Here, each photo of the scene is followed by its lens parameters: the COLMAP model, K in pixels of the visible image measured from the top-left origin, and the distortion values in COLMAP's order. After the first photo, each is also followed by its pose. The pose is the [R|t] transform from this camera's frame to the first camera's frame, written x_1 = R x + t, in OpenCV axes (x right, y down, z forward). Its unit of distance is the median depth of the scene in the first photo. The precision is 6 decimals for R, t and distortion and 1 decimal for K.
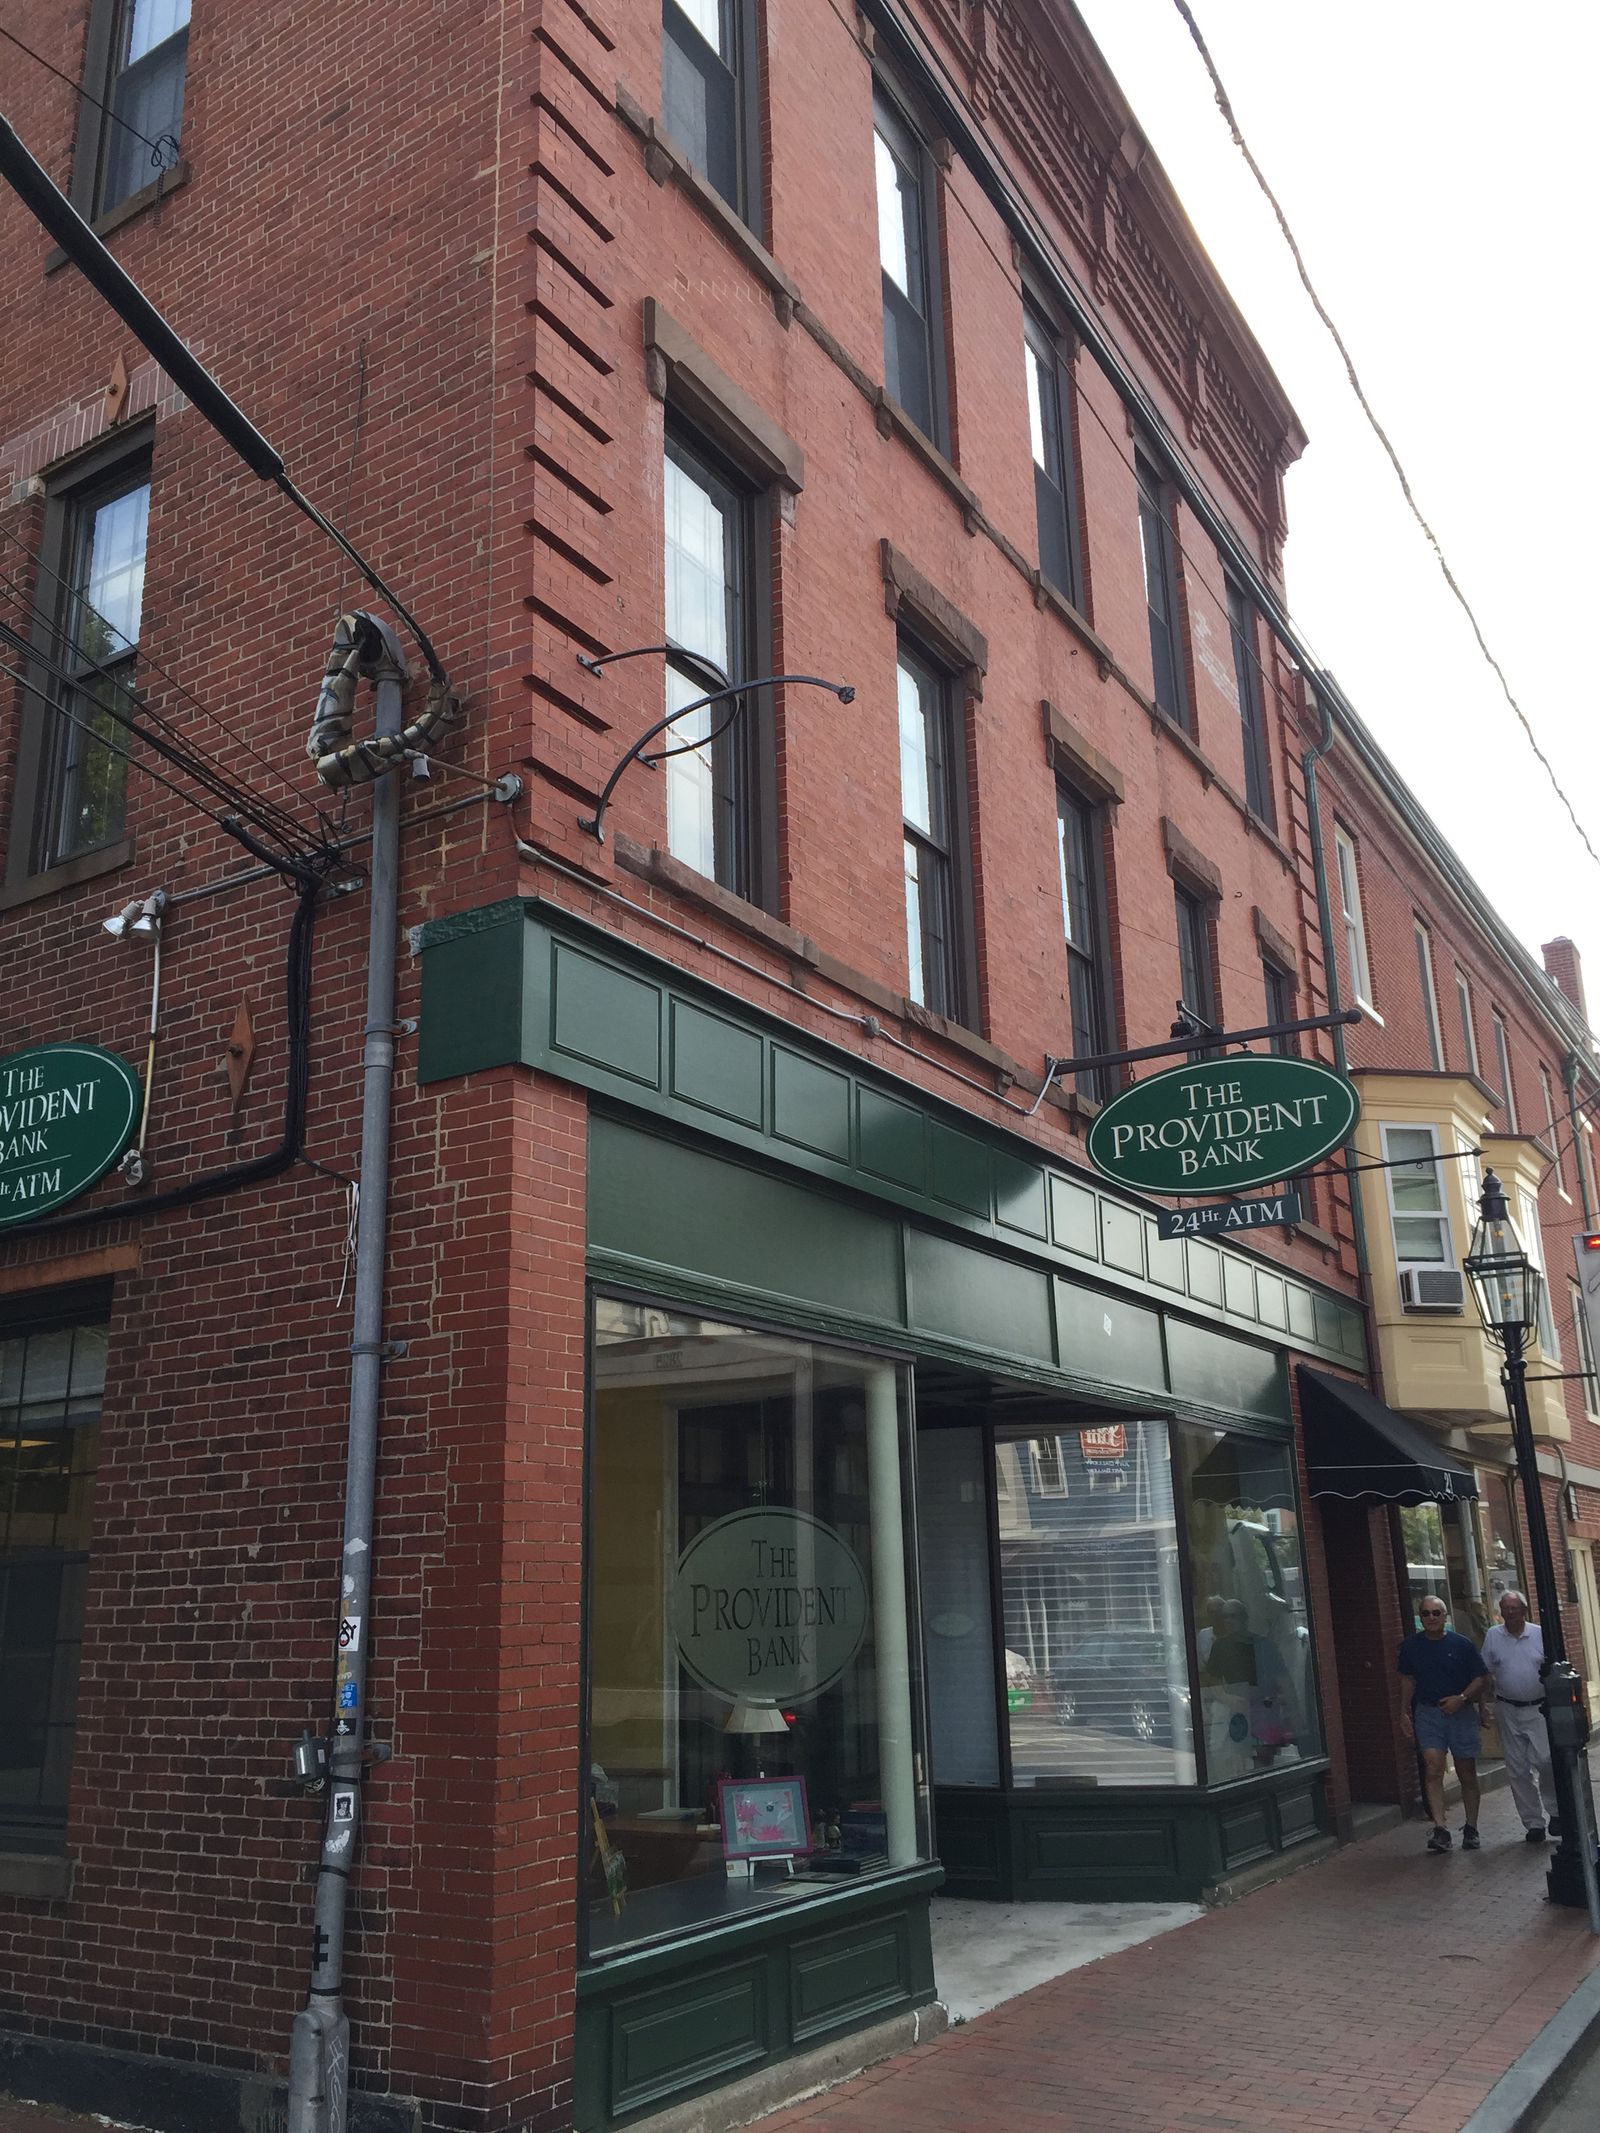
lens RADIAL K [[1822.2, 0, 804.5], [0, 1822.2, 1071.7], [0, 0, 1]] dist [0.098289, -0.125035]
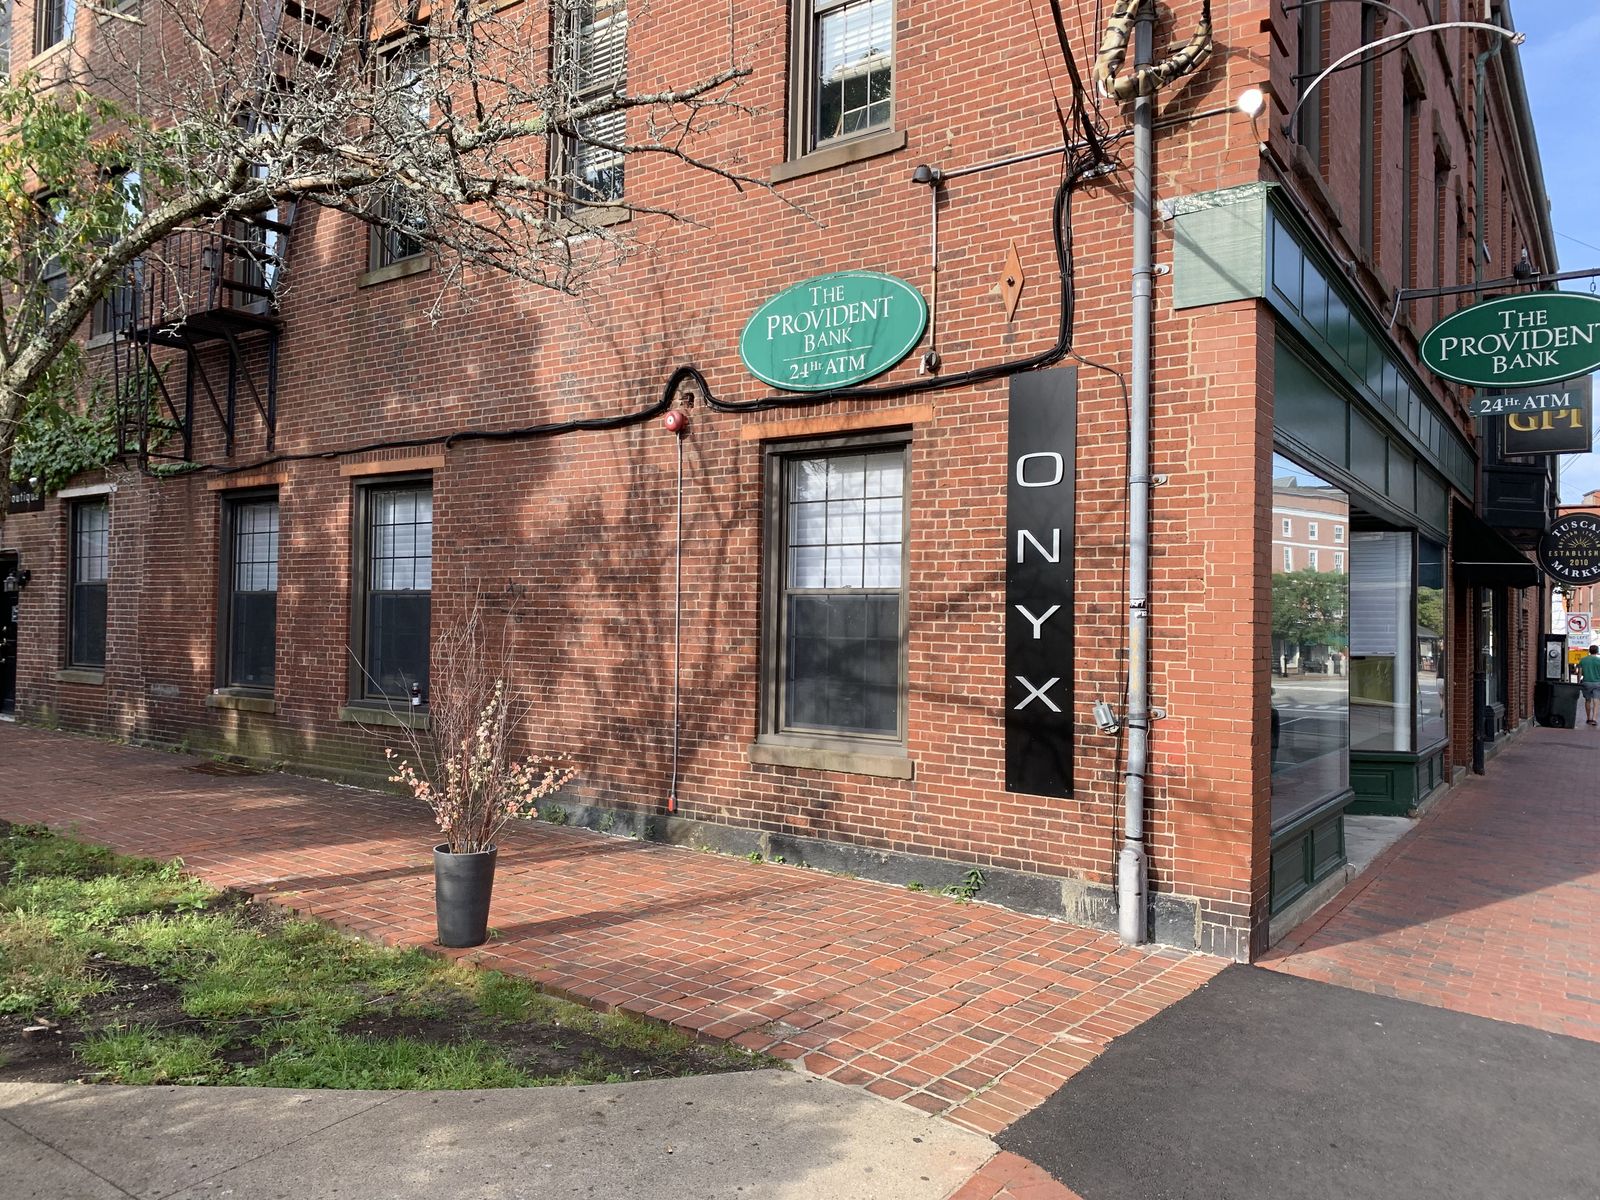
lens RADIAL K [[1220.9, 0, 789.5], [0, 1220.9, 593.8], [0, 0, 1]] dist [0.029394, -0.027246]
pose [[0.997408, 0.042351, -0.058171, -0.404905], [-0.026153, 0.966520, 0.255254, -0.014118], [0.067034, -0.253071, 0.965122, -0.067647]]
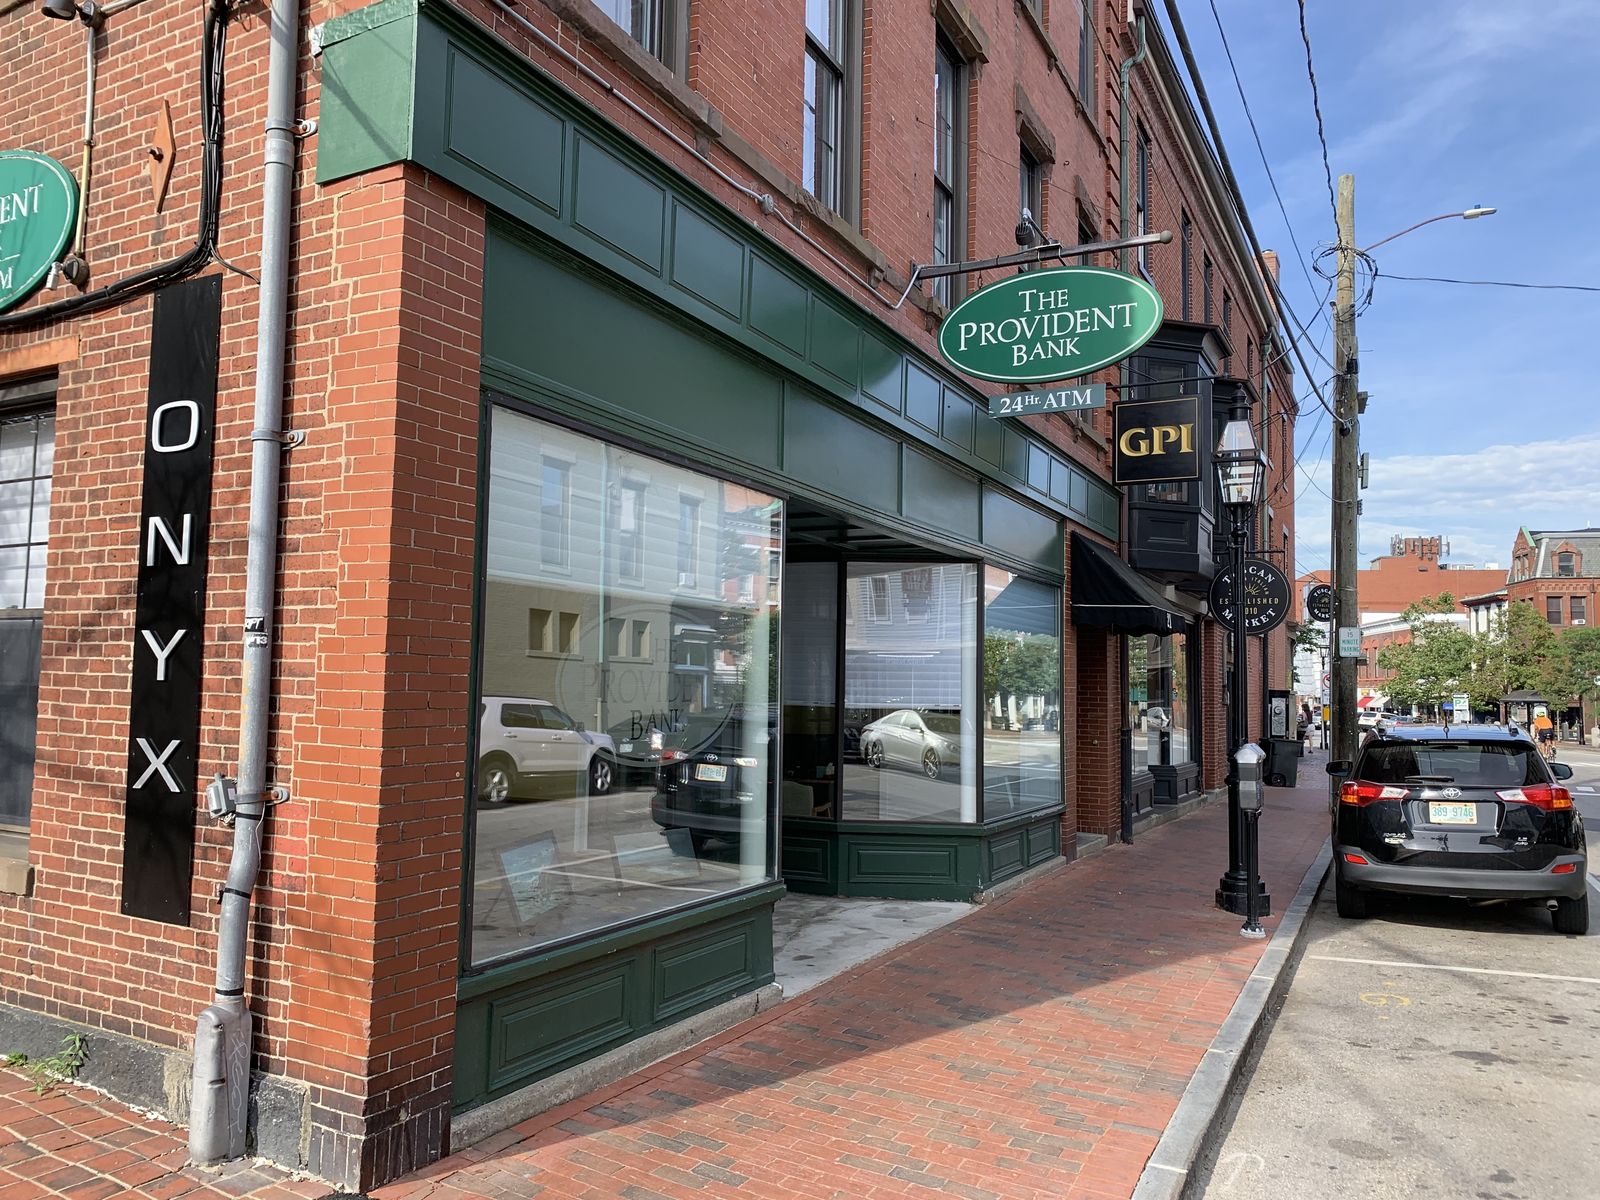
lens RADIAL K [[1220.9, 0, 793.7], [0, 1220.9, 598.3], [0, 0, 1]] dist [0.029394, -0.027246]
pose [[0.996814, 0.049302, 0.062704, 0.020756], [-0.061283, 0.976550, 0.206387, 0.066140], [-0.051058, -0.209572, 0.976459, 0.231664]]
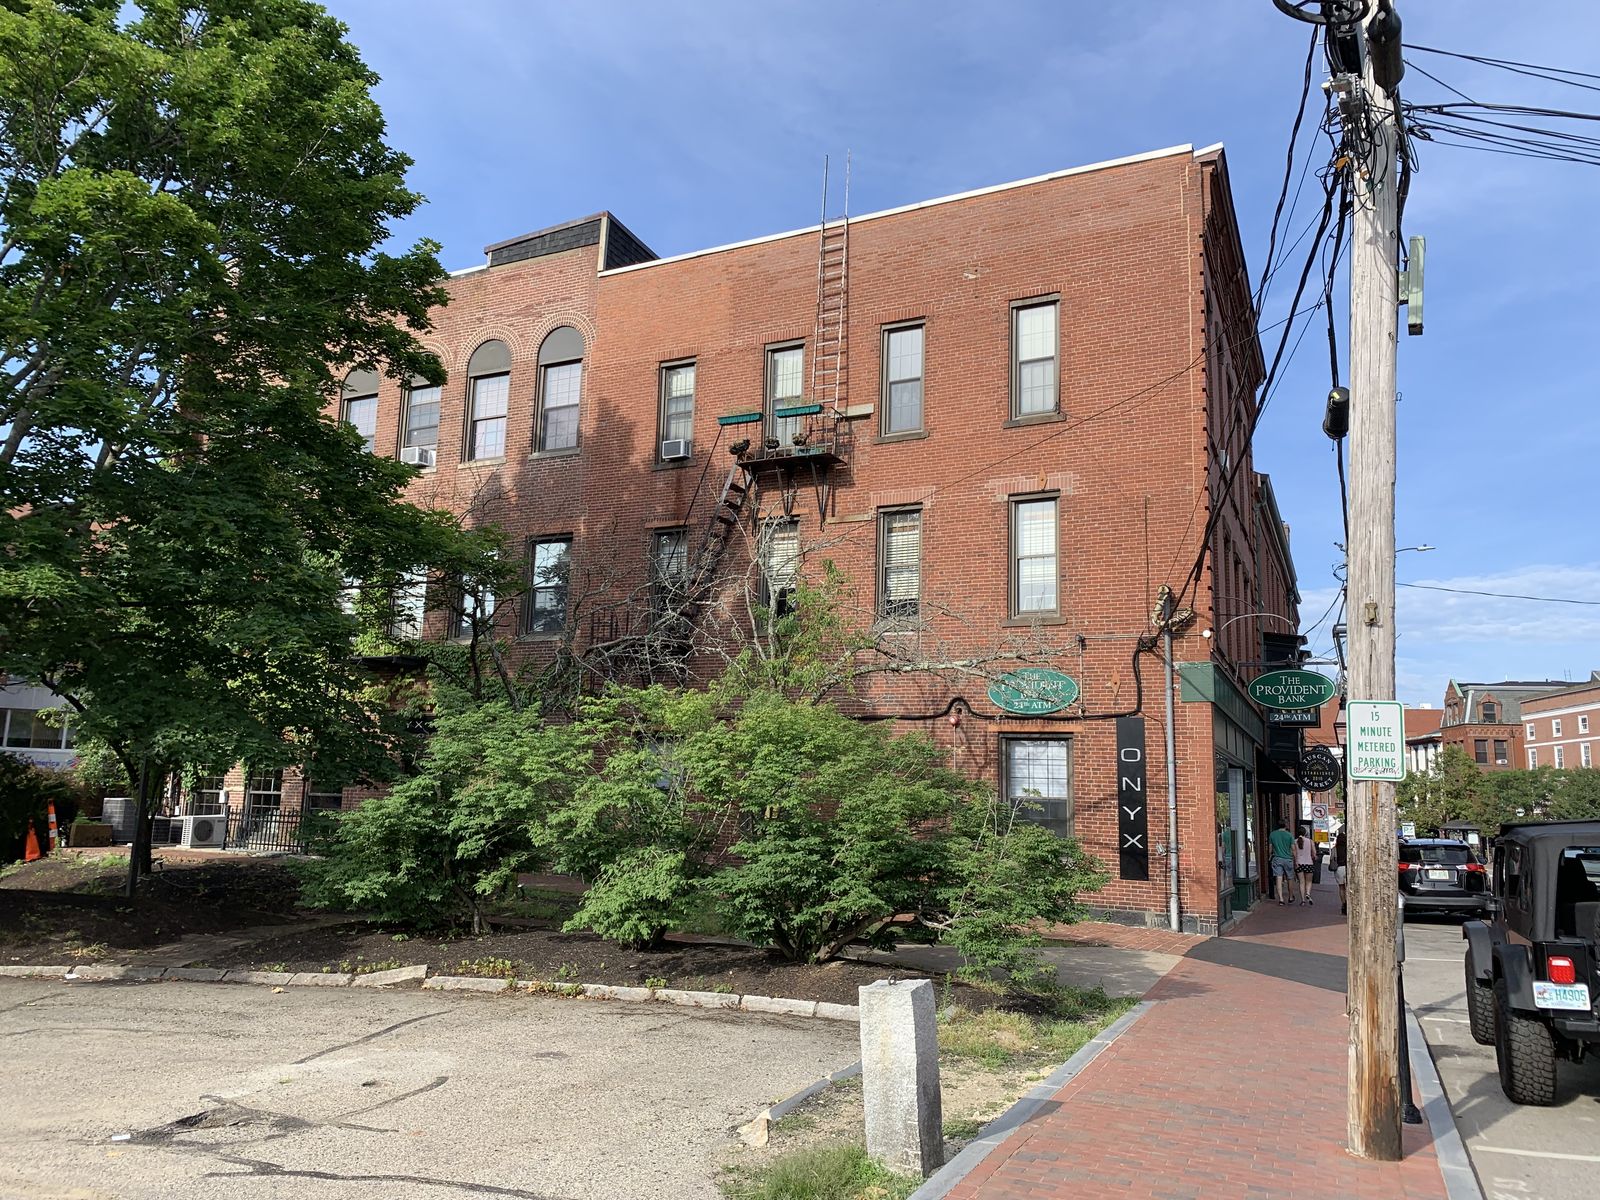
lens RADIAL K [[1220.9, 0, 798.1], [0, 1220.9, 585.3], [0, 0, 1]] dist [0.029394, -0.027246]
pose [[0.991736, 0.075886, 0.103448, -1.255282], [-0.086082, 0.991462, 0.097944, -0.413306], [-0.095132, -0.106039, 0.989801, -1.541811]]
